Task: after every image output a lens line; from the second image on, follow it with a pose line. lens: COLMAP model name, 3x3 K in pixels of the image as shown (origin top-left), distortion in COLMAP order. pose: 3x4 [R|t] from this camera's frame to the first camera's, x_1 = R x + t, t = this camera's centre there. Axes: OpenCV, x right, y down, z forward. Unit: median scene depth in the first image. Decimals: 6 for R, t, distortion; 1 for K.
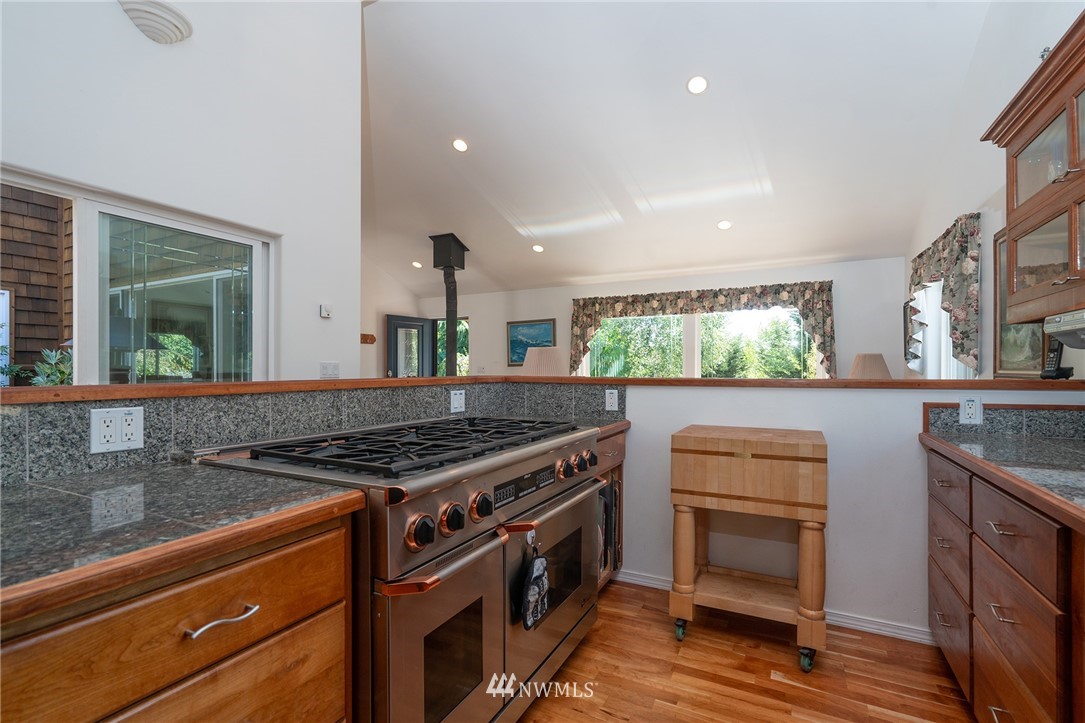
lens RADIAL K [[499.4, 0, 541.2], [0, 499.4, 369.0], [0, 0, 1]] dist [-0.012773, 0.008057]
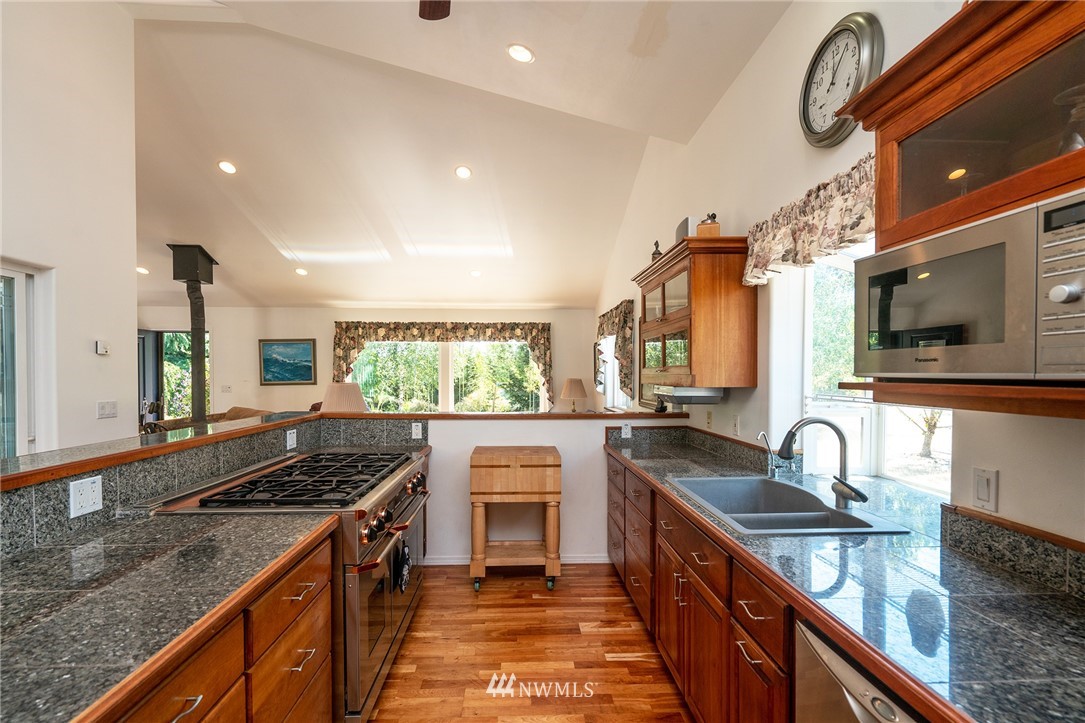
lens RADIAL K [[499.4, 0, 541.2], [0, 499.4, 369.0], [0, 0, 1]] dist [-0.012773, 0.008057]
pose [[0.862816, 0.007791, 0.505458, -0.194482], [-0.004243, 0.999958, -0.008171, -0.073306], [-0.505500, 0.004906, 0.862813, -0.247643]]
